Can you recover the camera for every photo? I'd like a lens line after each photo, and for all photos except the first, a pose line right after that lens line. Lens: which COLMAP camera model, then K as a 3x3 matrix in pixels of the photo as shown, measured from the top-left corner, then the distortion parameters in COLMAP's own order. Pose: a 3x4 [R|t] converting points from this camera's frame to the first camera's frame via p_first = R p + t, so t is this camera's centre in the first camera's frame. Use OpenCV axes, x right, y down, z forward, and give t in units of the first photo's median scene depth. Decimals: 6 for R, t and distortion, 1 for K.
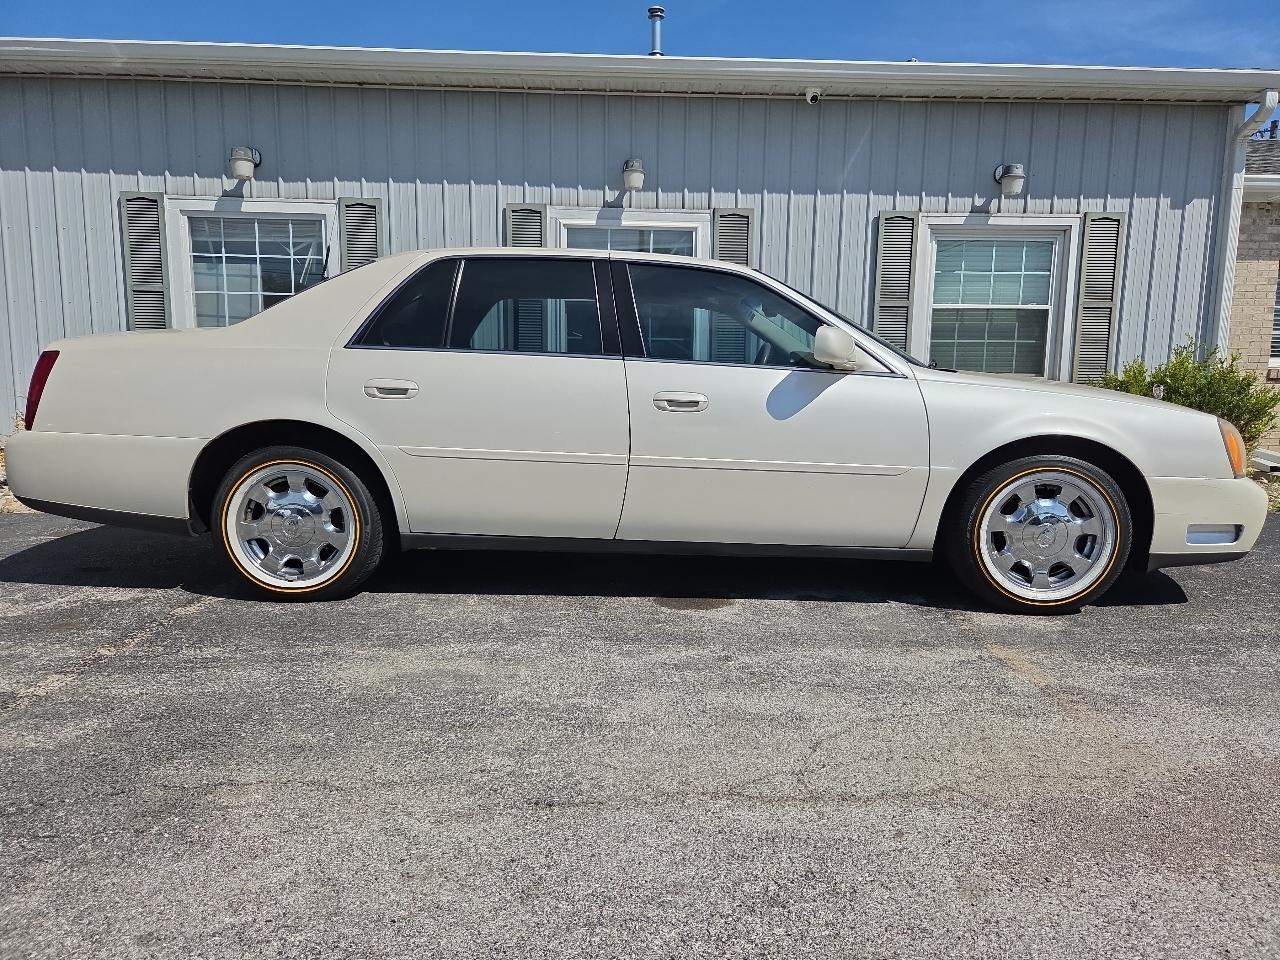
lens RADIAL K [[793.4, 0, 651.1], [0, 793.4, 475.1], [0, 0, 1]] dist [0.060240, -0.038694]
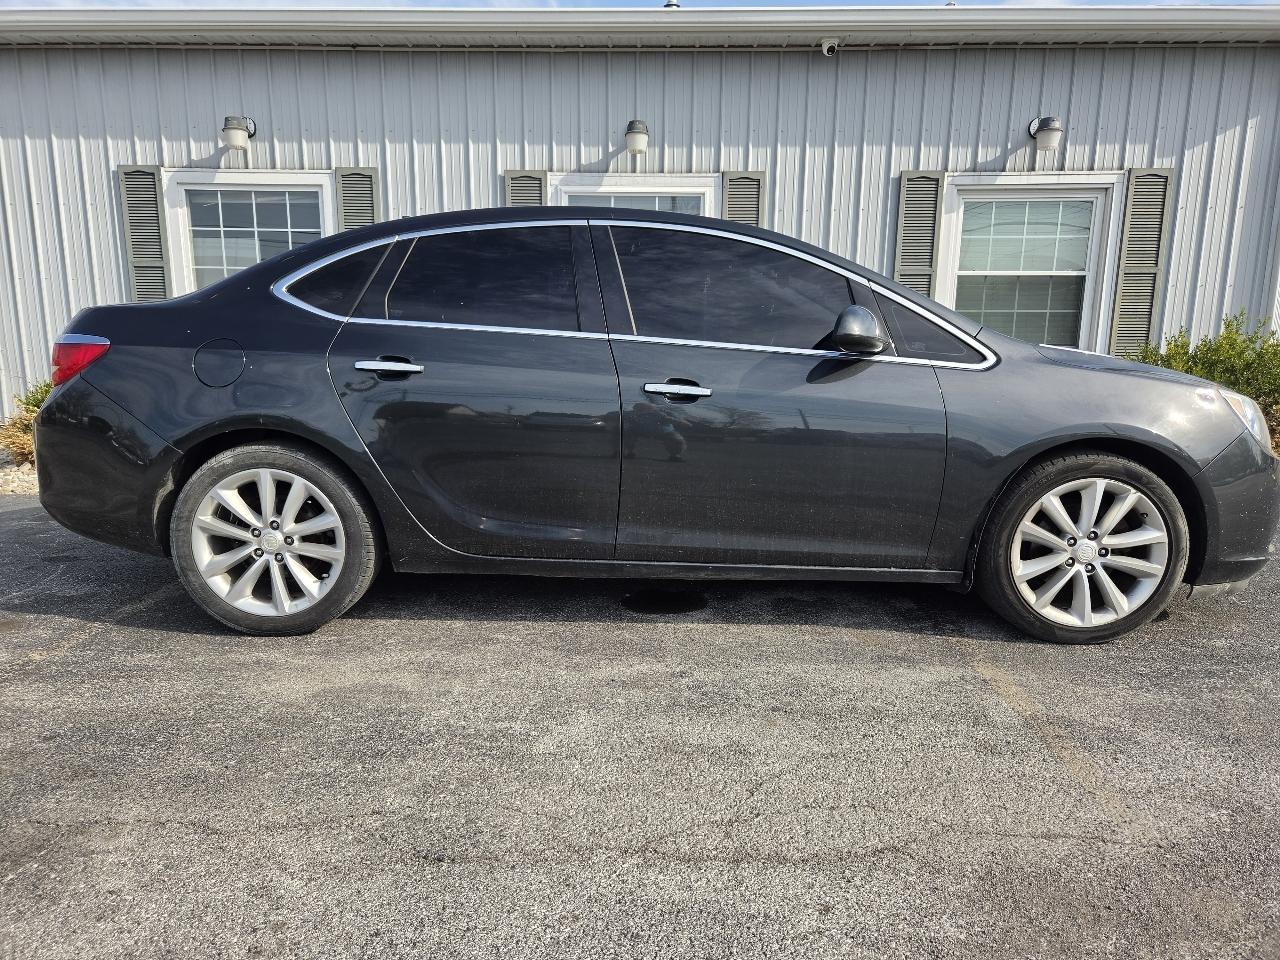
lens RADIAL K [[795.3, 0, 640.0], [0, 795.3, 480.0], [0, 0, 1]] dist [0.064130, -0.041523]
pose [[0.998414, 0.004249, -0.056142, 0.095218], [-0.001649, 0.998927, 0.046273, -0.036500], [0.056278, -0.046107, 0.997350, 0.082934]]
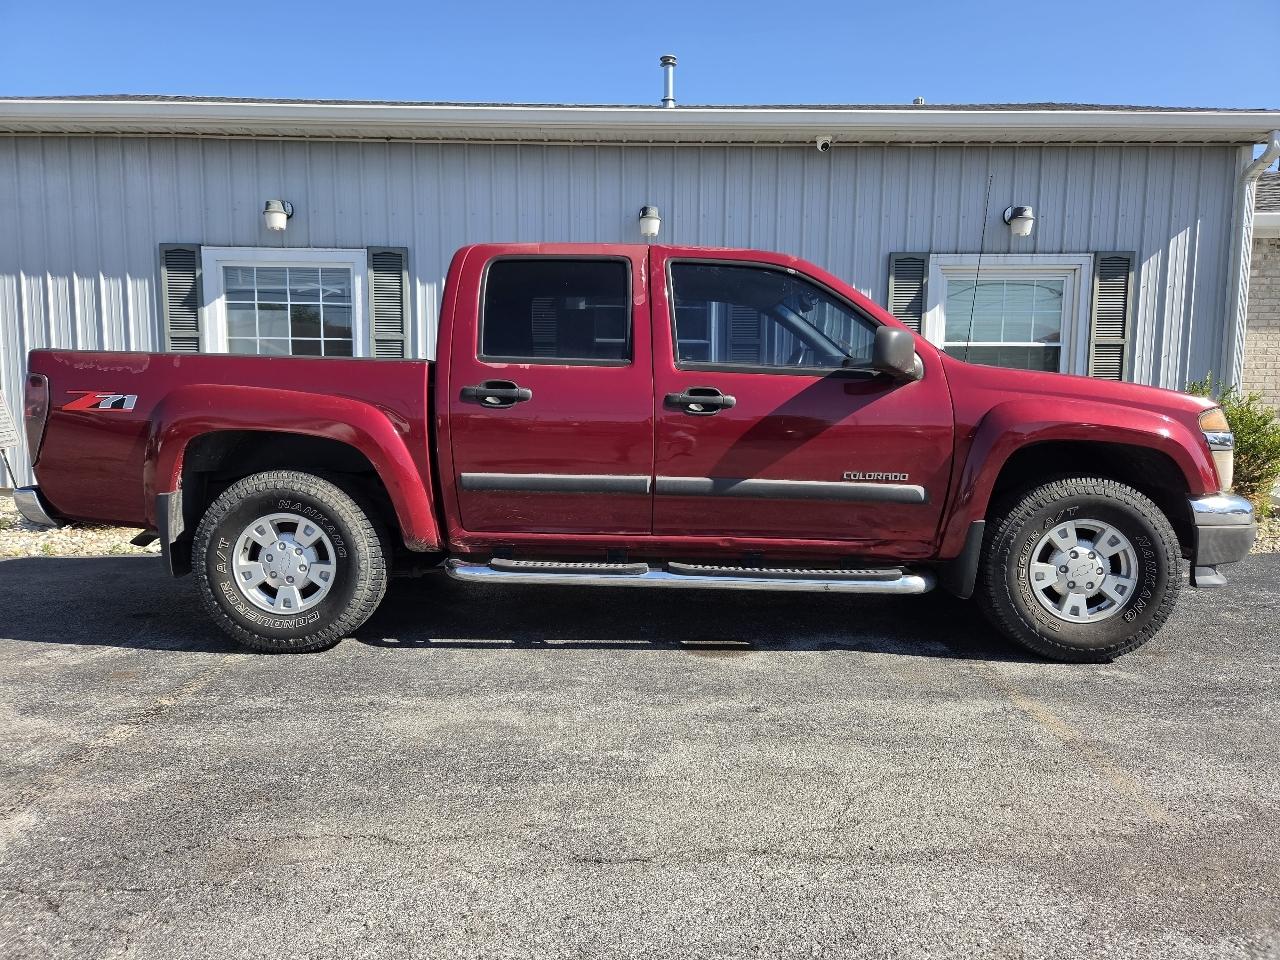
lens RADIAL K [[792.3, 0, 640.1], [0, 792.3, 473.1], [0, 0, 1]] dist [0.059181, -0.036088]
pose [[0.999693, -0.004868, -0.024313, -0.027900], [0.004043, 0.999417, -0.033906, -0.040357], [0.024464, 0.033797, 0.999129, -0.044731]]
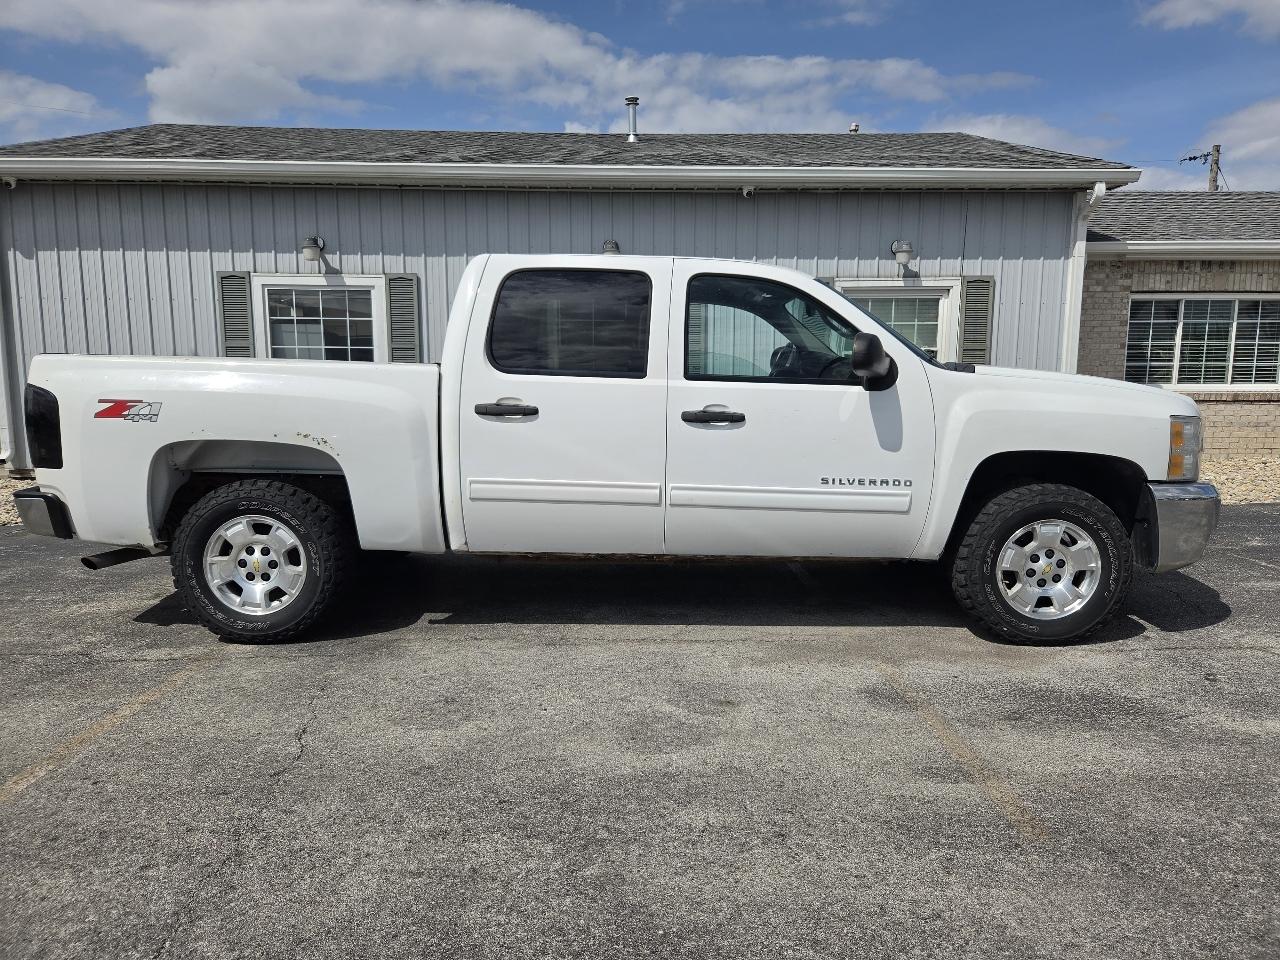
lens RADIAL K [[792.3, 0, 640.1], [0, 792.3, 473.1], [0, 0, 1]] dist [0.059181, -0.036088]
pose [[0.999878, -0.012273, -0.009619, 0.085450], [0.012194, 0.999892, -0.008204, -0.019552], [0.009719, 0.008086, 0.999920, -0.741163]]
